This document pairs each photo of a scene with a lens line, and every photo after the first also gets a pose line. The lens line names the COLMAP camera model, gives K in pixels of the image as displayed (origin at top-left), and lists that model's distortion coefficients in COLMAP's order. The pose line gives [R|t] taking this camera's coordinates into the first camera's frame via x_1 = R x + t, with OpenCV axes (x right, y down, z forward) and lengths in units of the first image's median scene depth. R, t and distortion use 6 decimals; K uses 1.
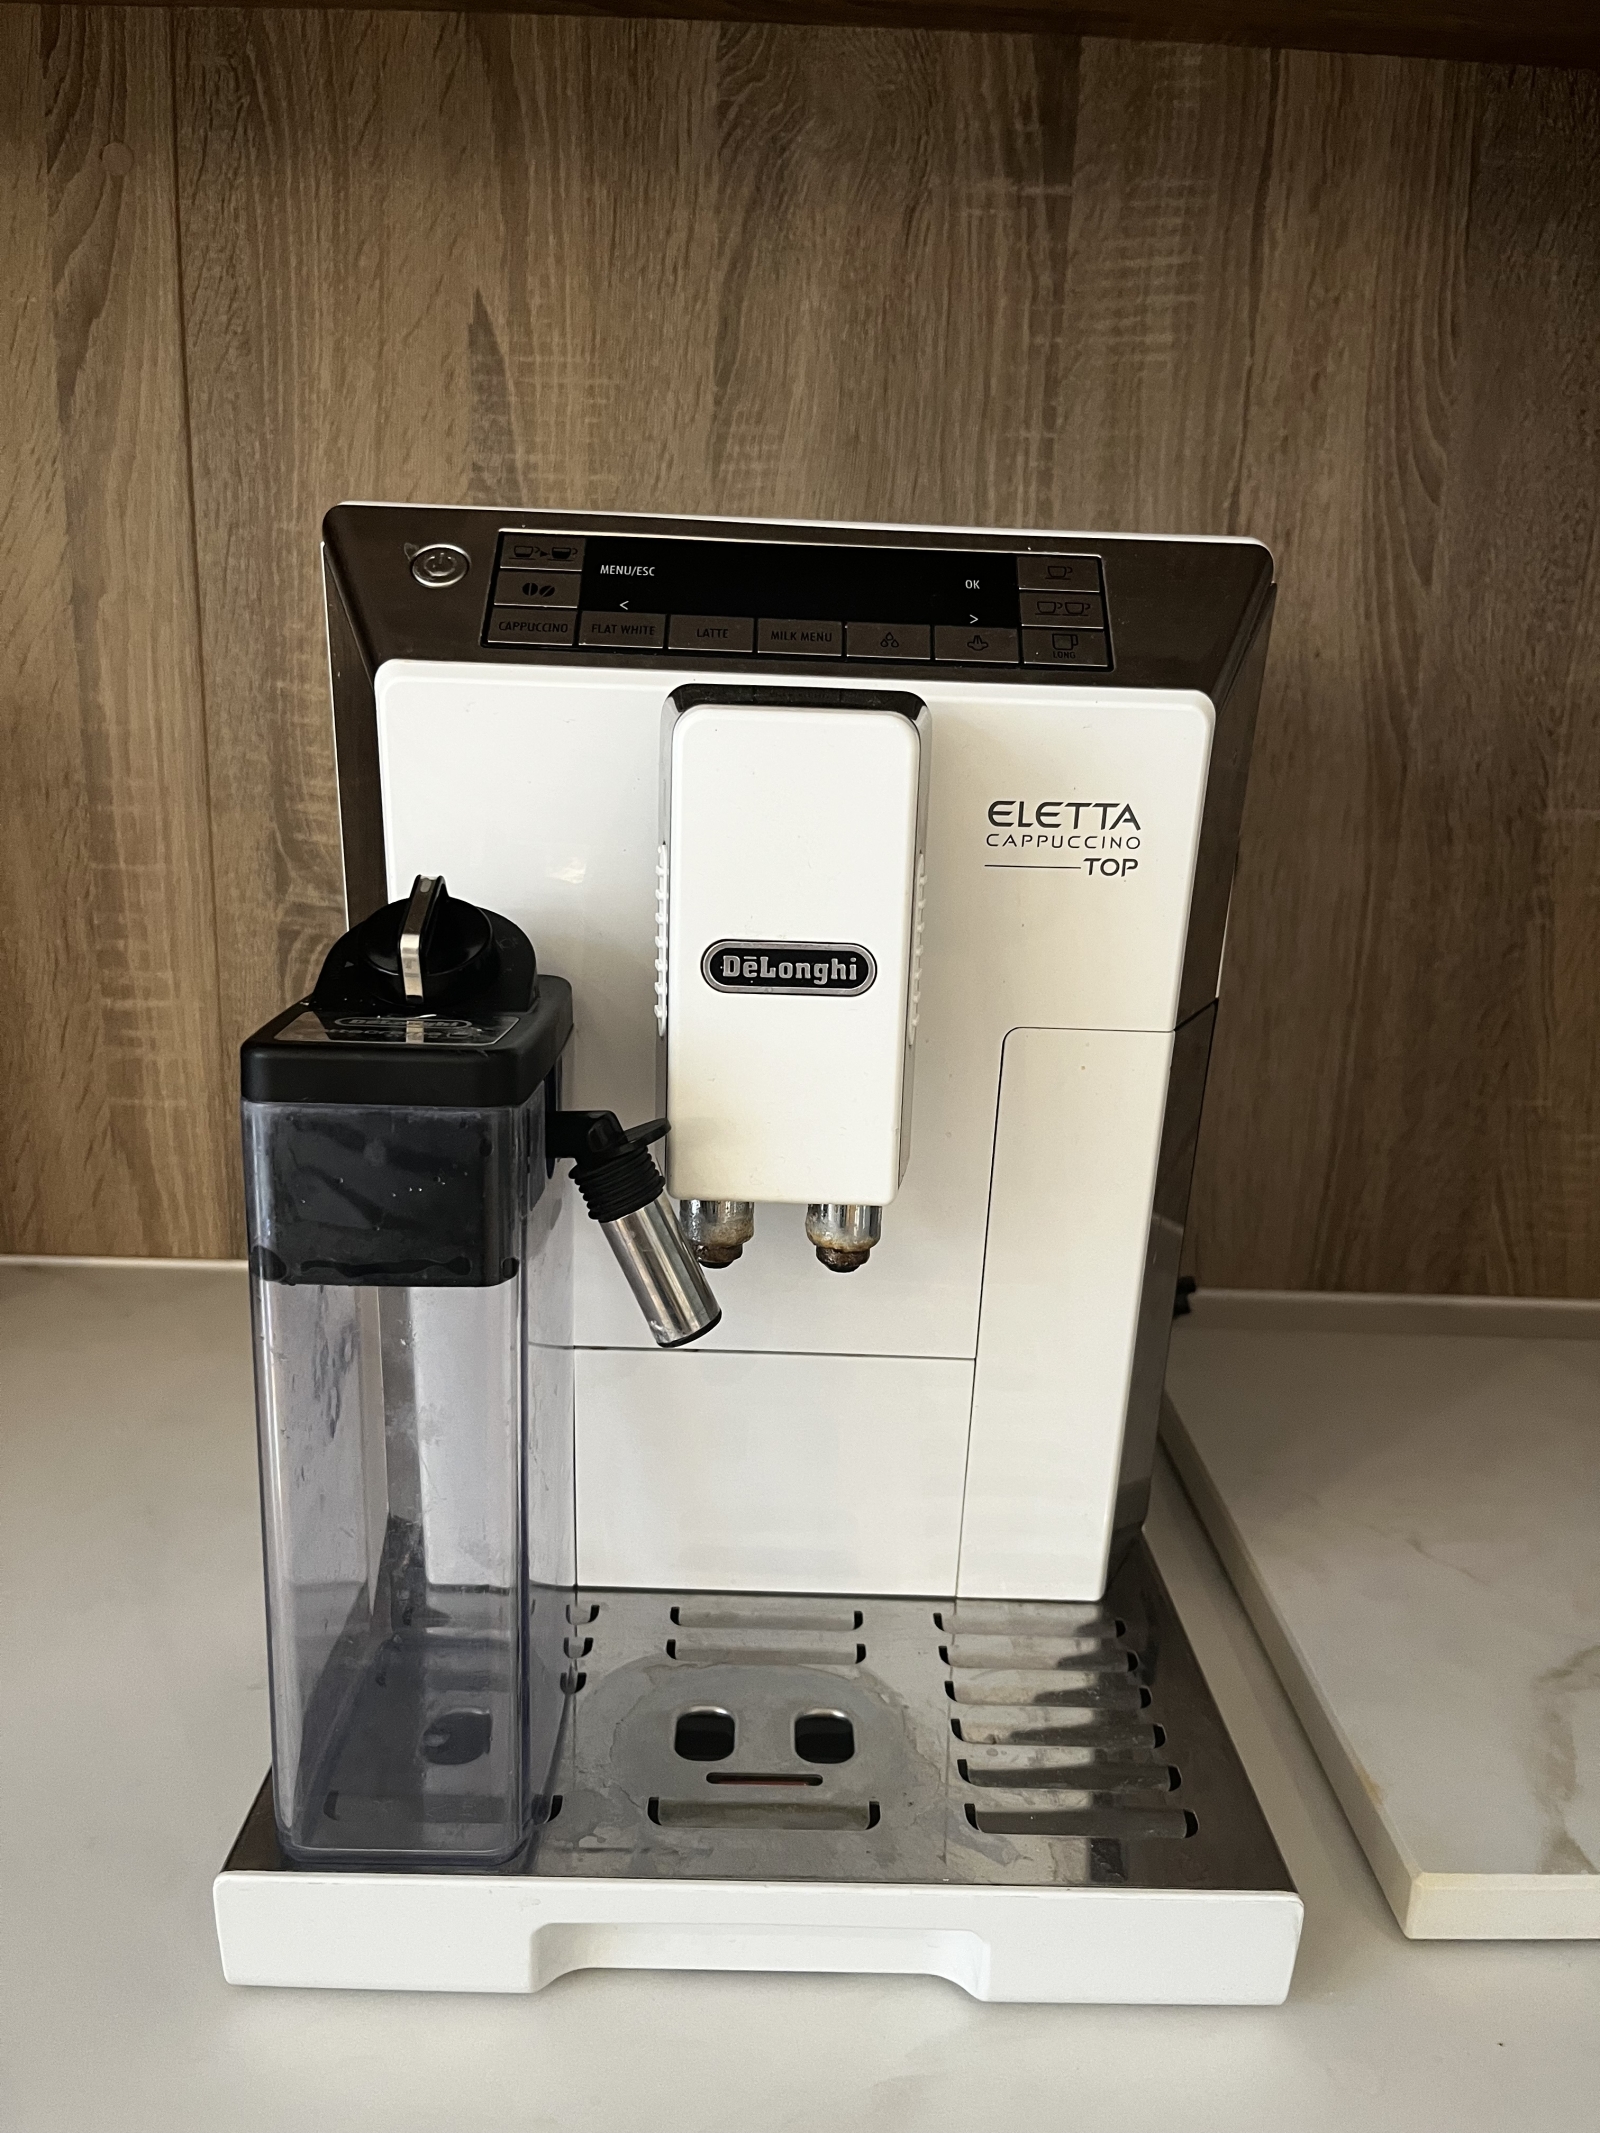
lens RADIAL K [[1666.4, 0, 801.9], [0, 1666.4, 1071.2], [0, 0, 1]] dist [0.031175, -0.004407]
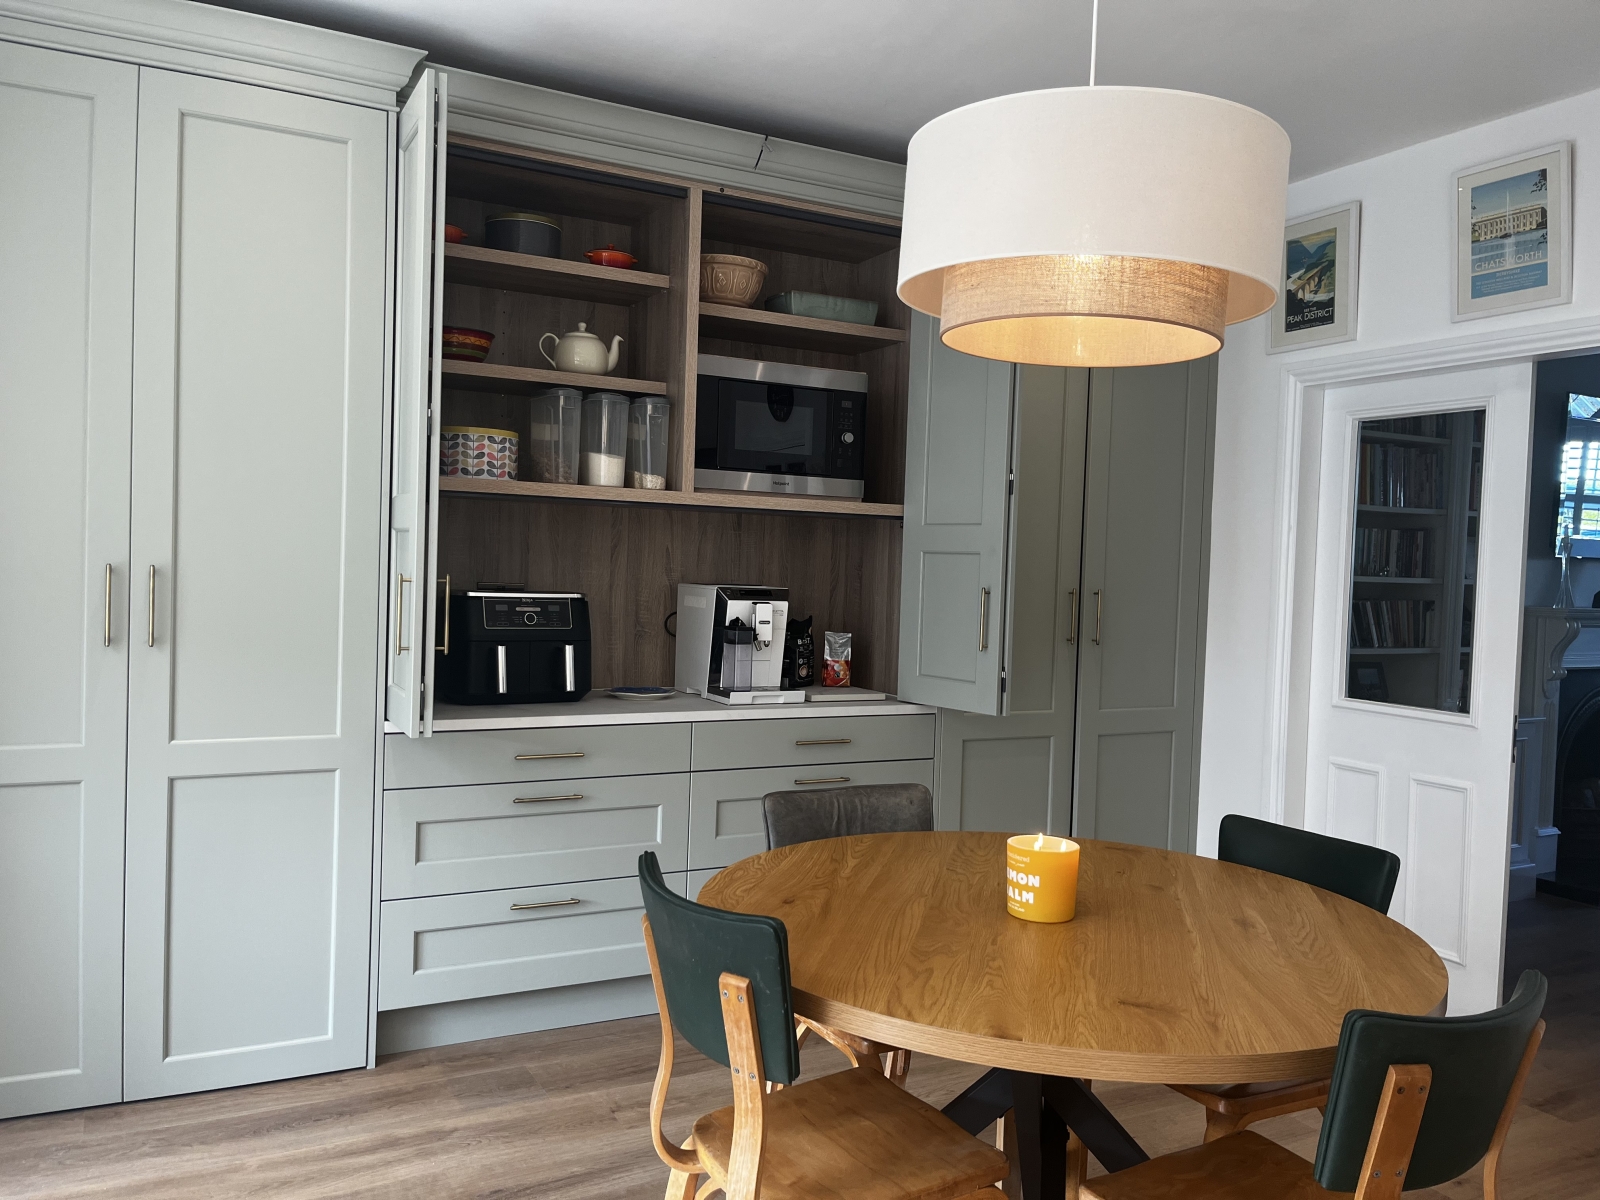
lens RADIAL K [[1250.0, 0, 802.1], [0, 1250.0, 596.5], [0, 0, 1]] dist [0.031175, -0.004407]
pose [[0.895238, -0.018361, 0.445209, -3.834918], [0.101487, 0.981292, -0.163603, 1.285077], [-0.433876, 0.191646, 0.880354, -7.312651]]
